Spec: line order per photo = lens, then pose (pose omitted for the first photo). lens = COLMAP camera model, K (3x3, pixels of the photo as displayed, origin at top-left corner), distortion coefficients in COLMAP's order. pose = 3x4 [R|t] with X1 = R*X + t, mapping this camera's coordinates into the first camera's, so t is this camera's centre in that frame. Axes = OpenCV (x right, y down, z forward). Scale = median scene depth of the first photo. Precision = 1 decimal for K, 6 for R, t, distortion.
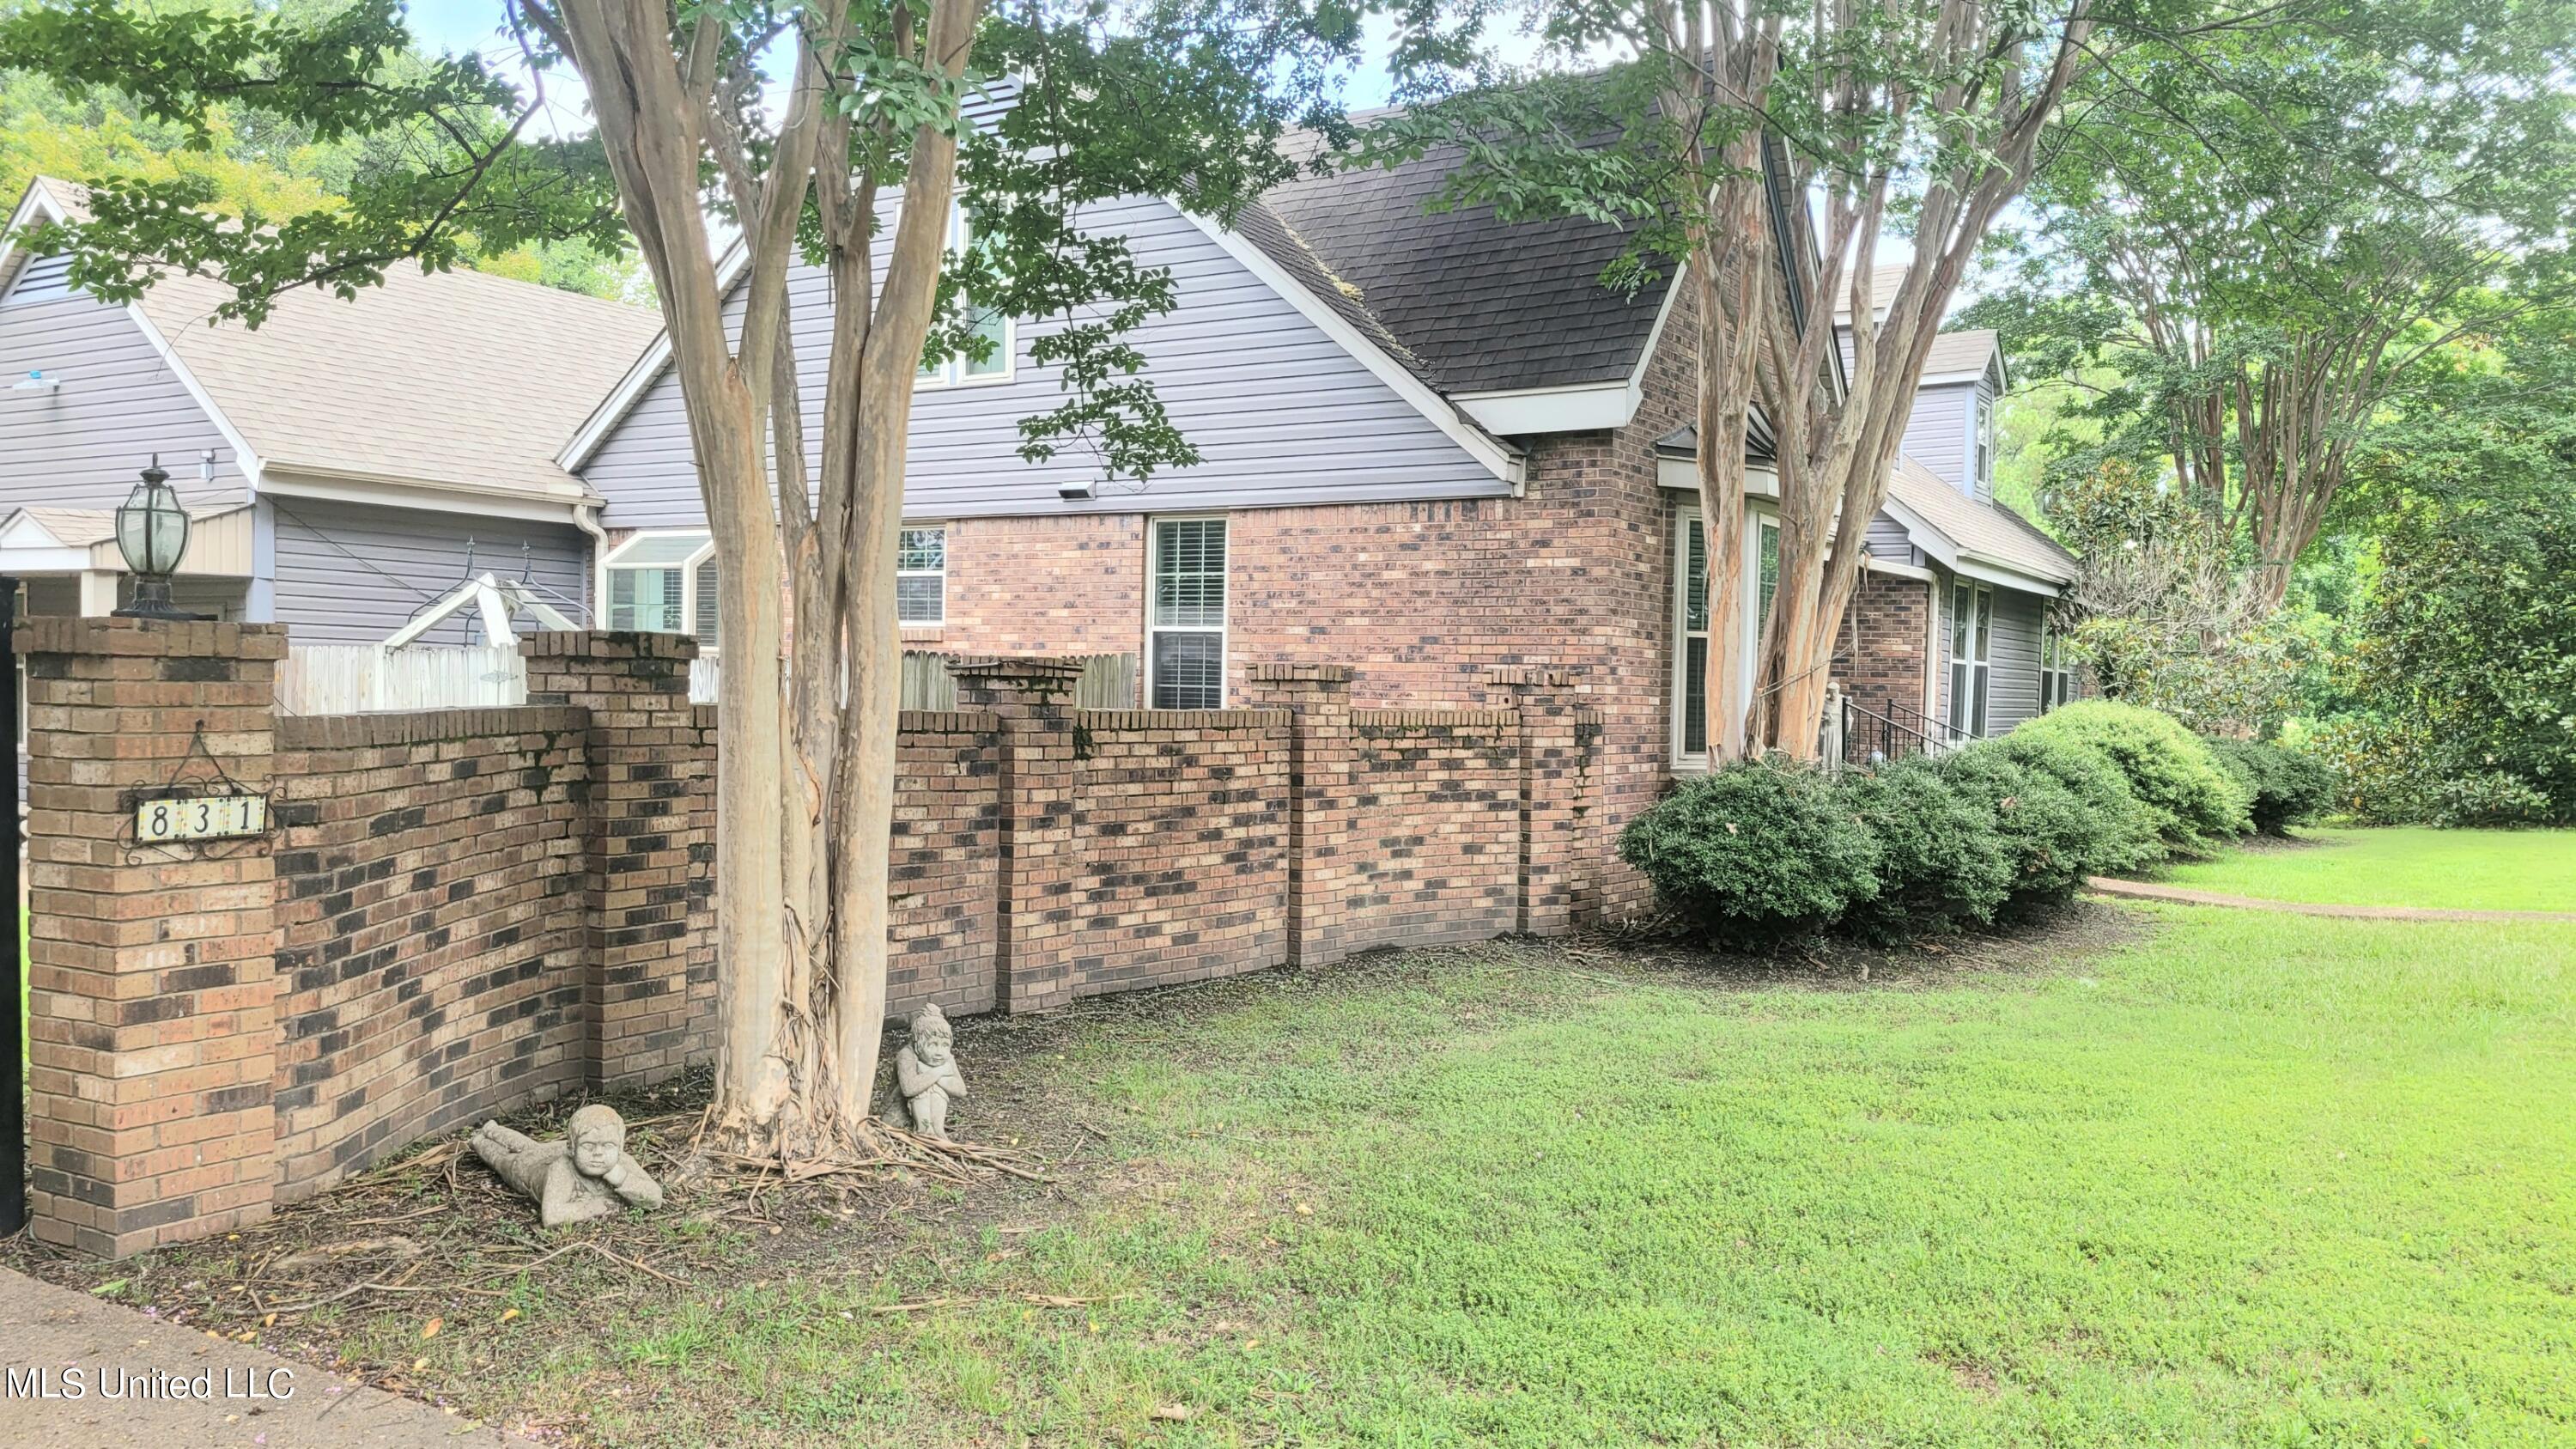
lens RADIAL K [[1930.3, 0, 1314.5], [0, 1930.3, 761.3], [0, 0, 1]] dist [0.043167, -0.012980]
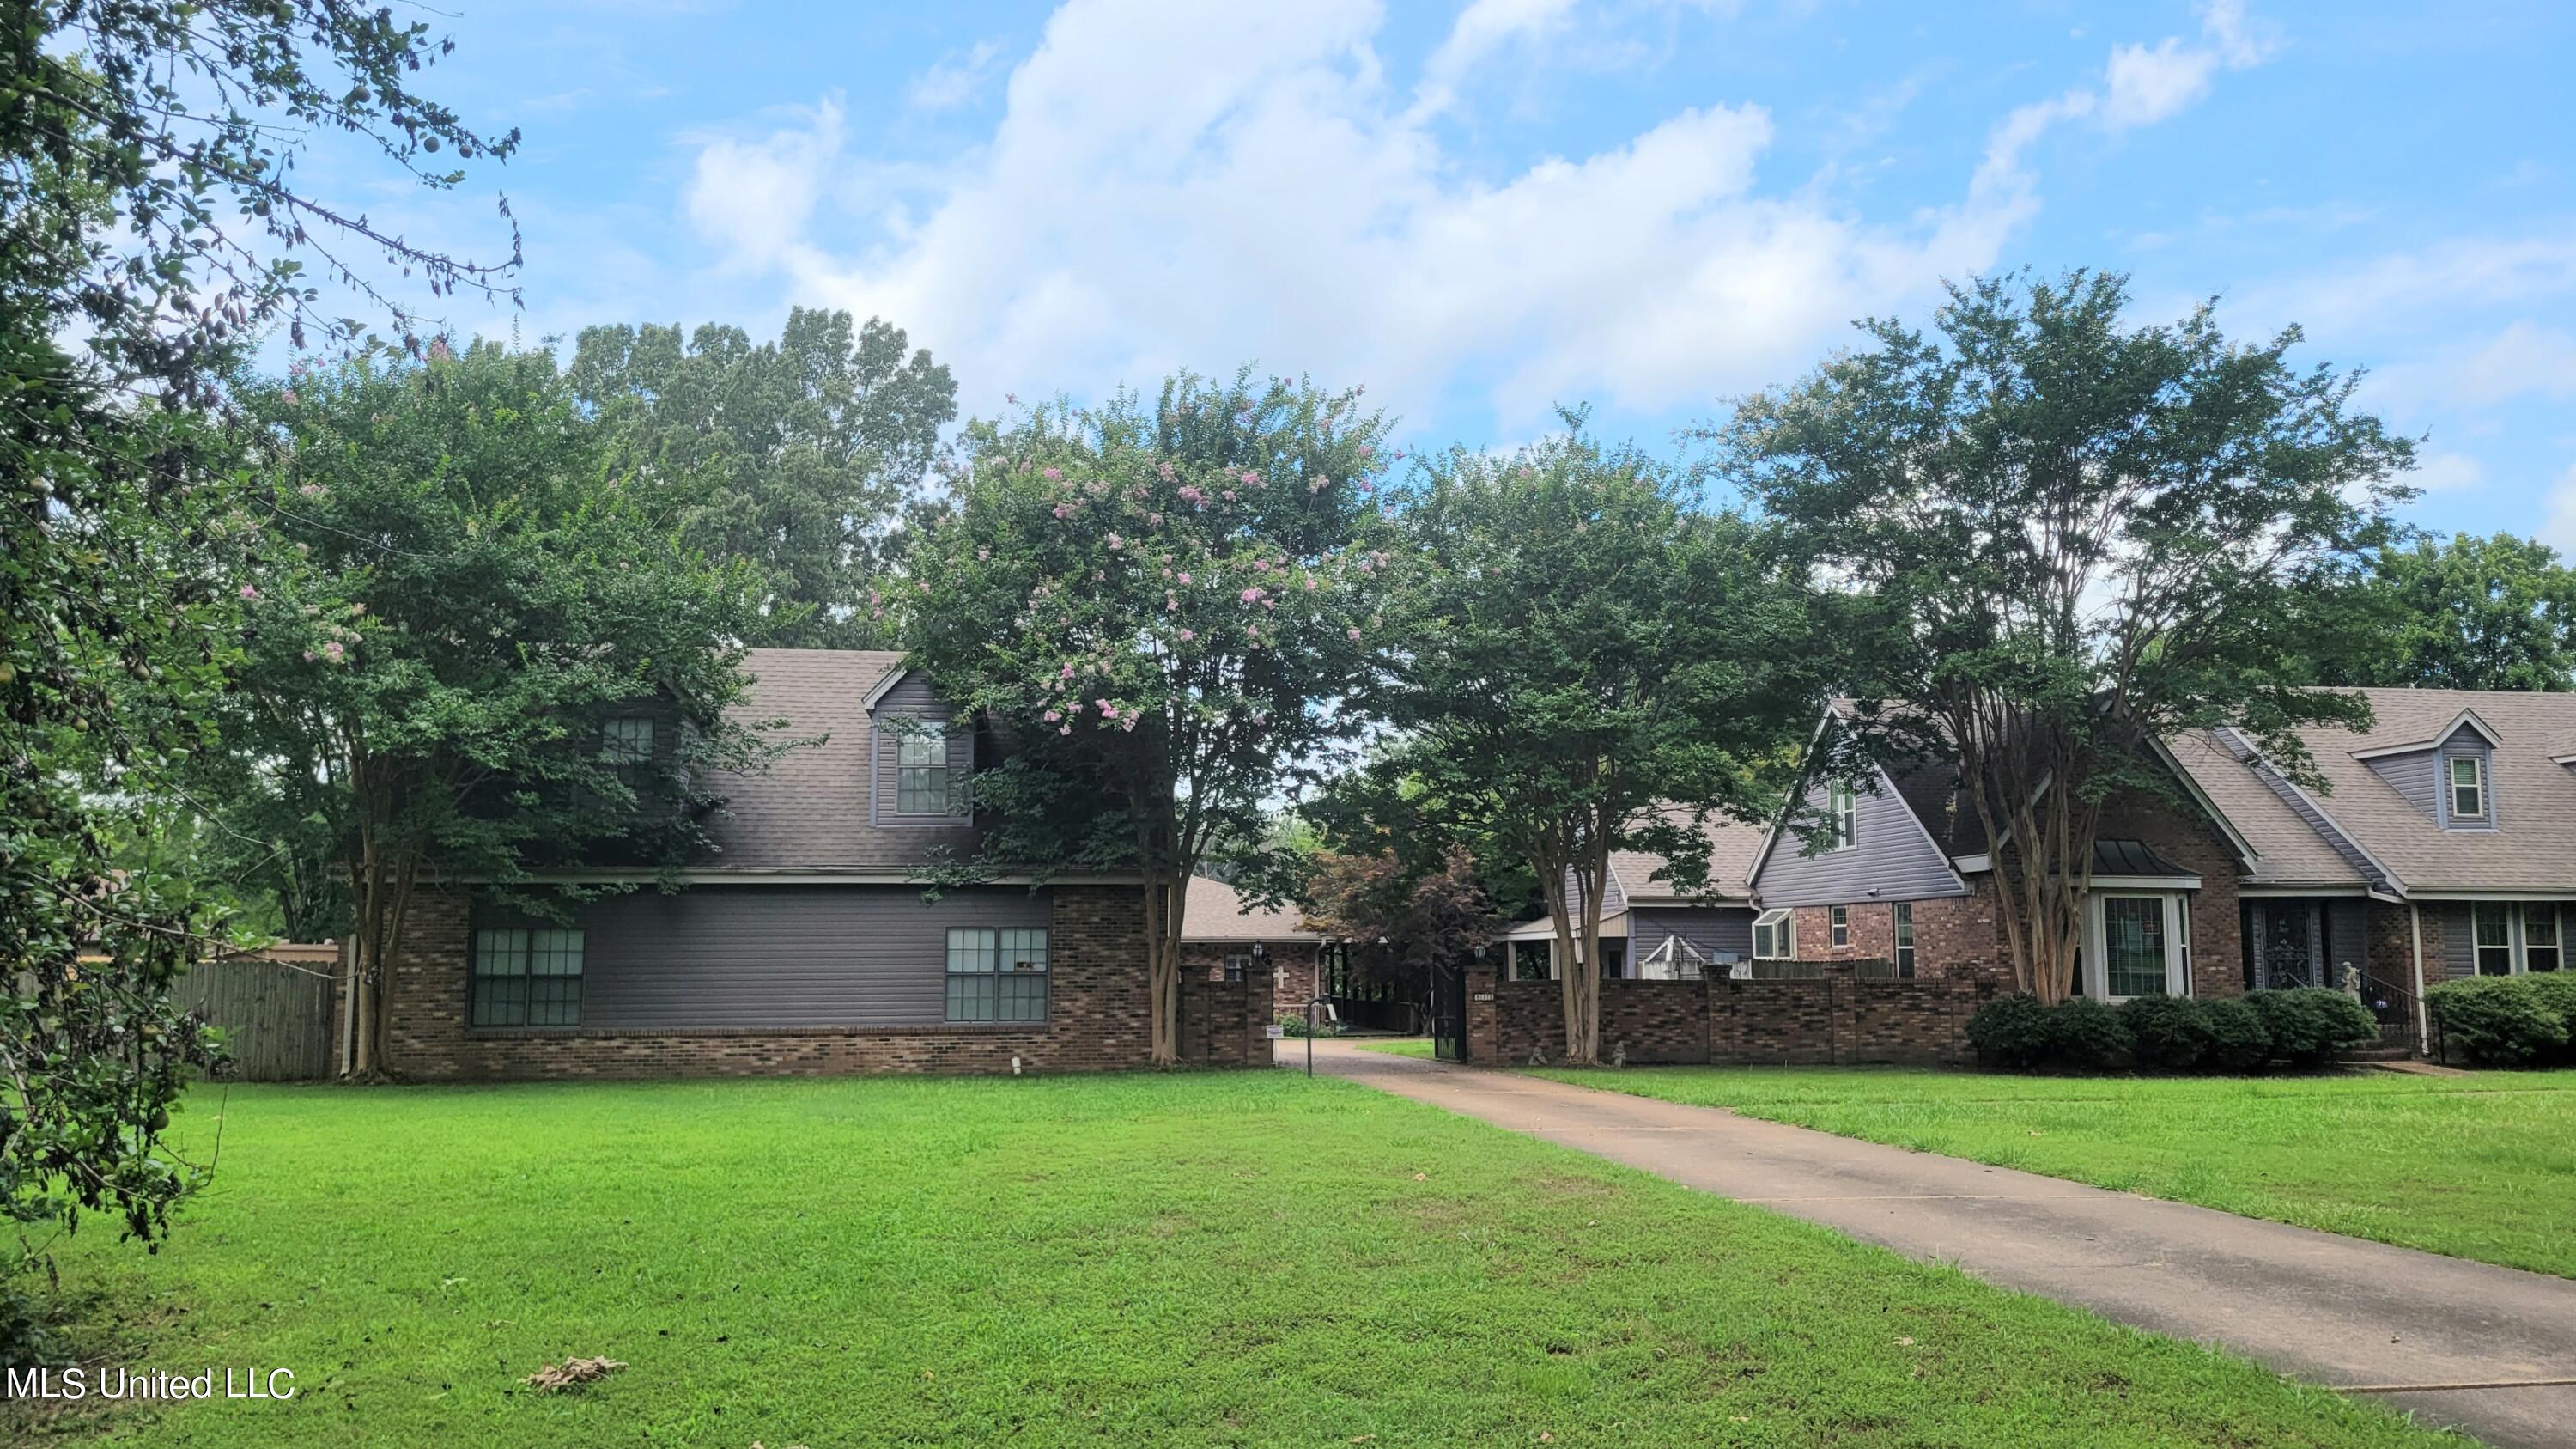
lens RADIAL K [[1930.3, 0, 1303.5], [0, 1930.3, 734.4], [0, 0, 1]] dist [0.043167, -0.012980]
pose [[0.661427, -0.108926, -0.742058, 3.287274], [-0.011345, 0.987831, -0.155115, 0.144069], [0.749924, 0.111016, 0.652142, -3.149079]]
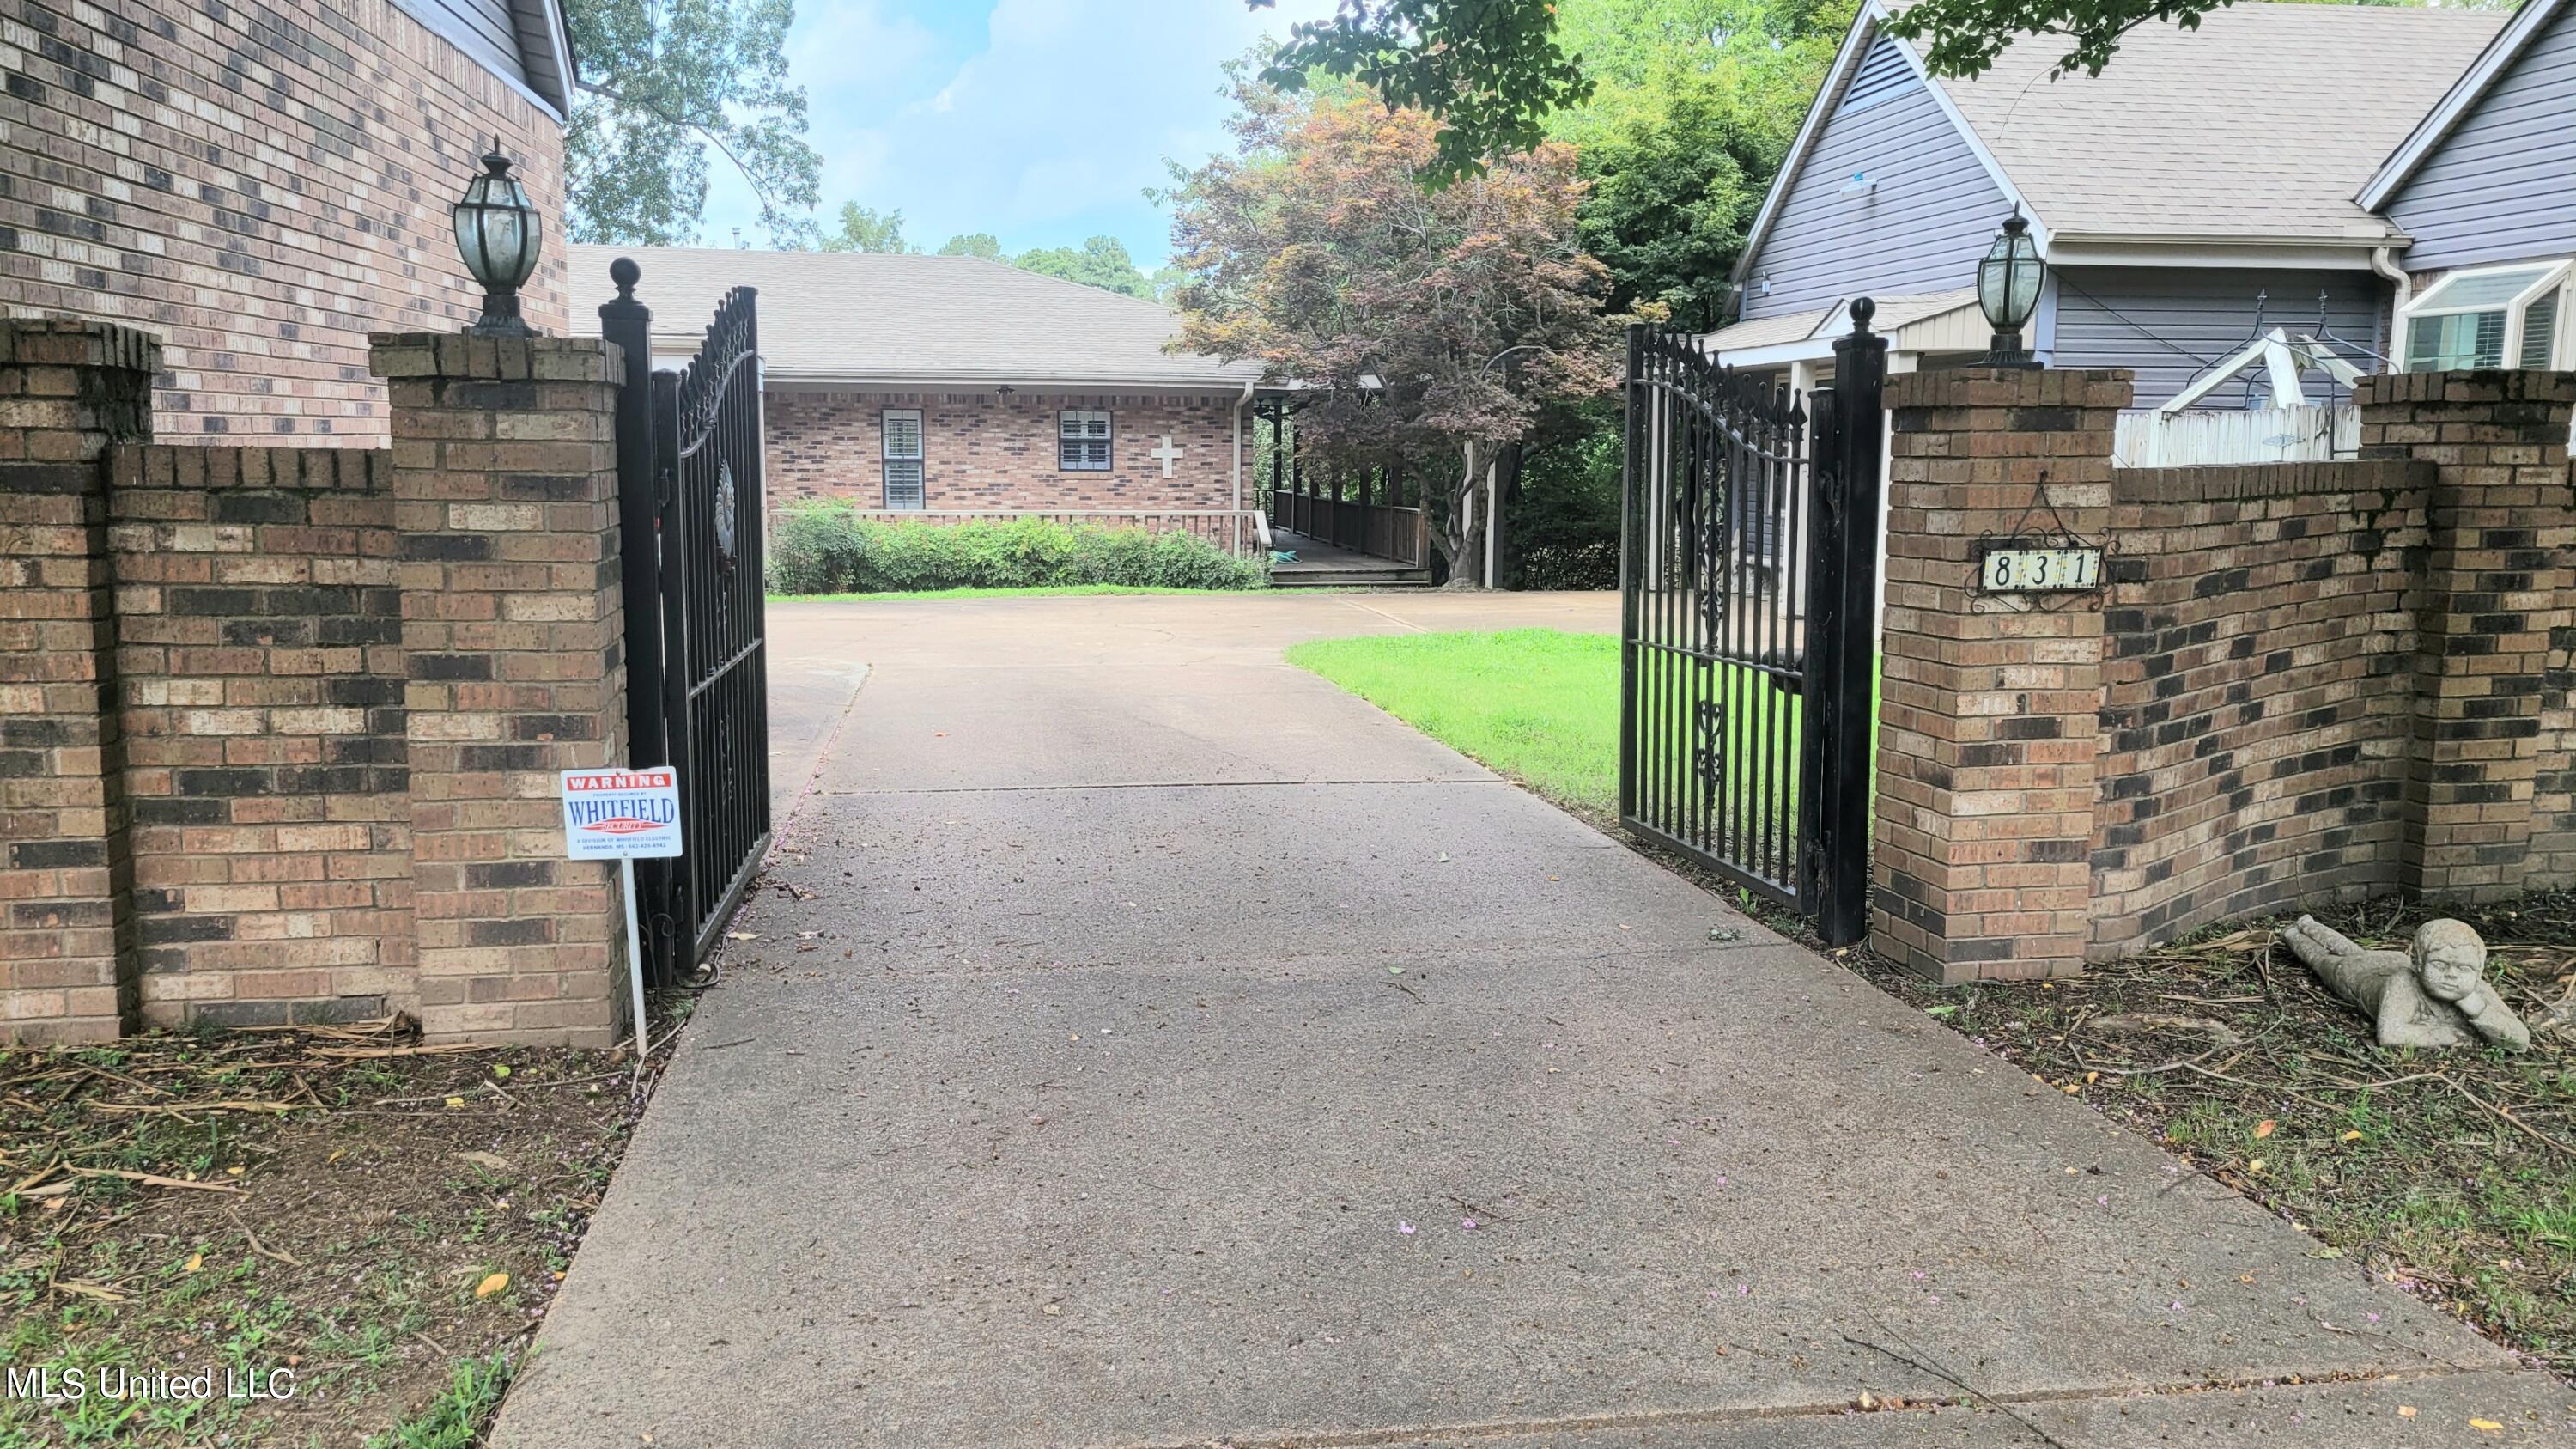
lens RADIAL K [[1930.3, 0, 1280.4], [0, 1930.3, 725.4], [0, 0, 1]] dist [0.043167, -0.012980]
pose [[0.663134, 0.091957, -0.742831, -0.074503], [-0.021816, 0.994378, 0.103621, 0.012741], [0.748183, -0.052509, 0.661412, 0.043115]]
